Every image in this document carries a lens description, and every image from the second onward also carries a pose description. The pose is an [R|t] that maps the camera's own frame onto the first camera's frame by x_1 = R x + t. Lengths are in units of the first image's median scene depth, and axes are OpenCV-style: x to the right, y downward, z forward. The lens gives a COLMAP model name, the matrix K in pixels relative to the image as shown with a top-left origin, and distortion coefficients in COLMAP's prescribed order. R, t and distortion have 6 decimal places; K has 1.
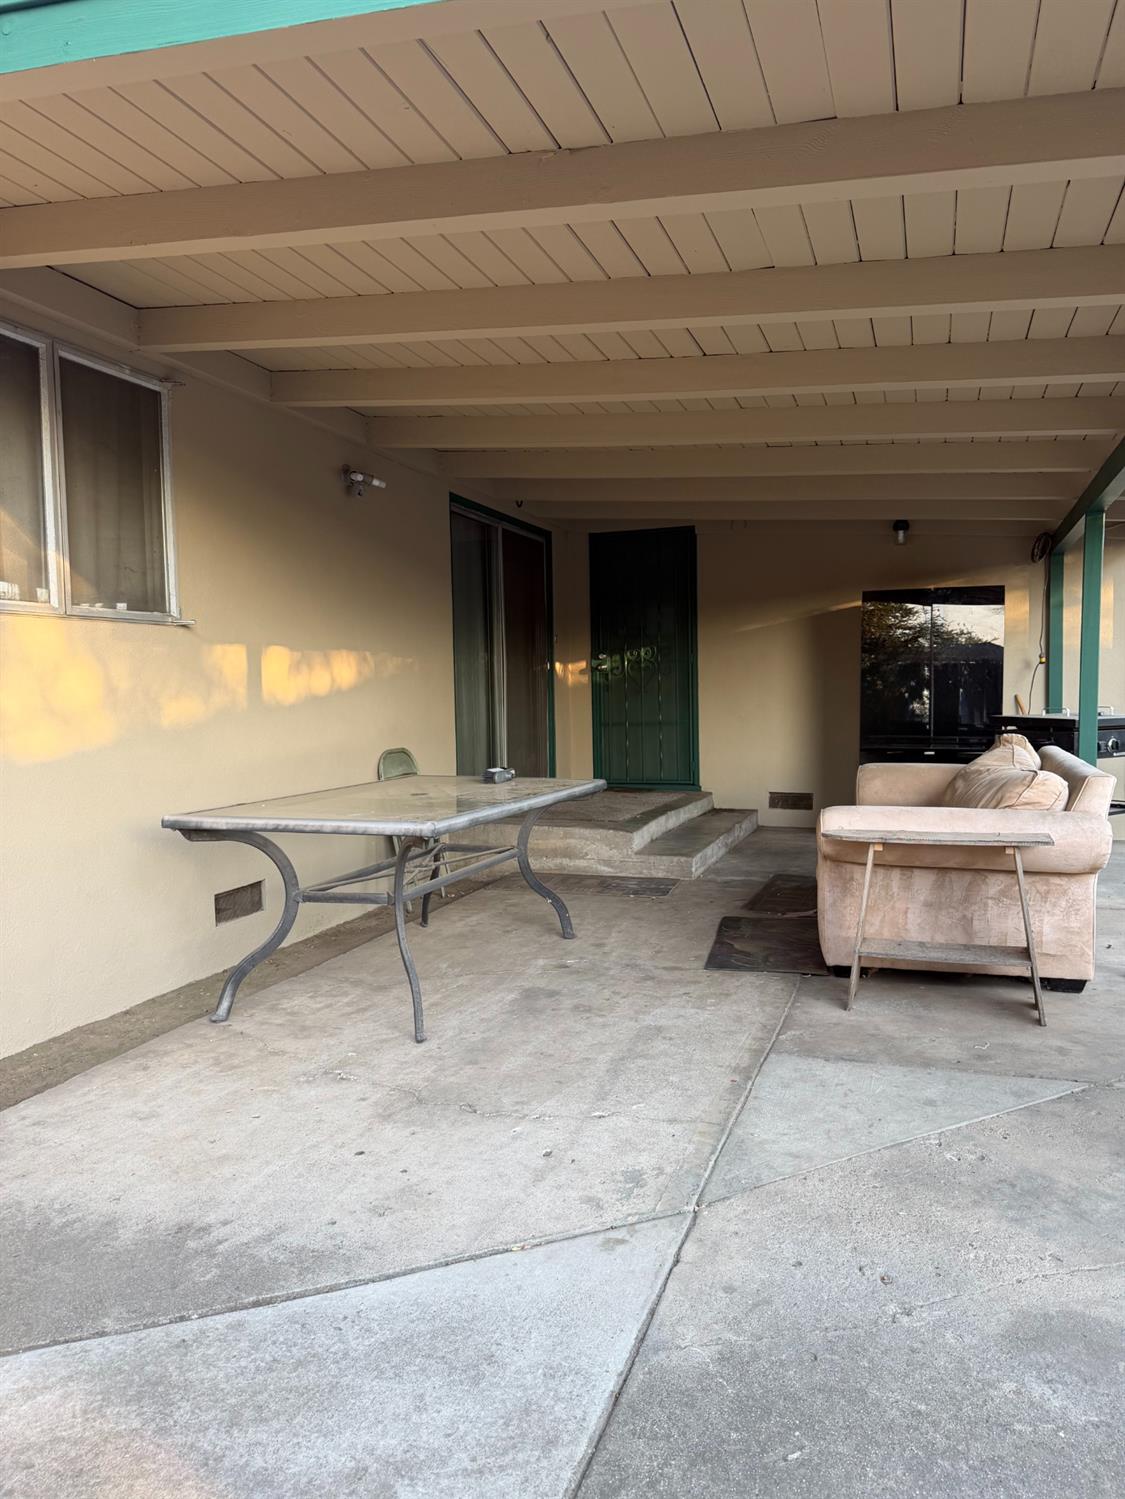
lens RADIAL K [[1028.0, 0, 562.7], [0, 1028.0, 753.8], [0, 0, 1]] dist [-0.053987, -0.002683]
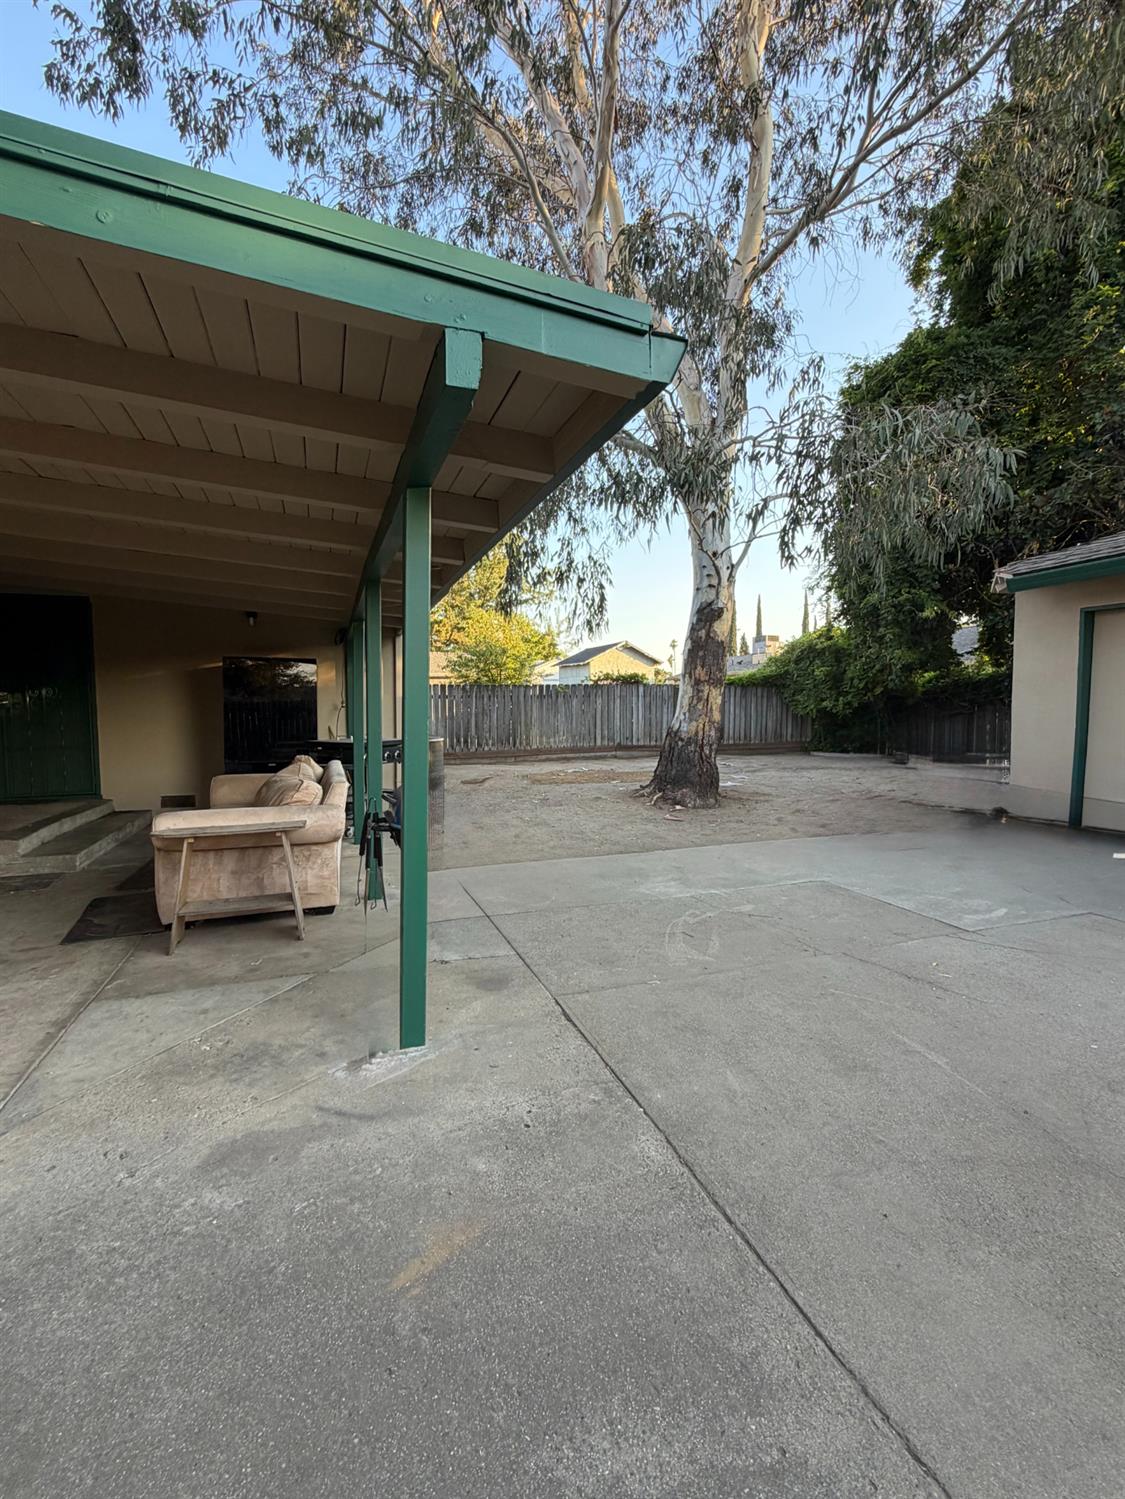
lens RADIAL K [[656.6, 0, 565.0], [0, 656.6, 748.3], [0, 0, 1]] dist [-0.011831, -0.001066]
pose [[0.758074, -0.027375, 0.651593, 0.107436], [0.035888, 0.999356, 0.000232, -0.021695], [-0.651180, 0.023209, 0.758568, -0.071962]]
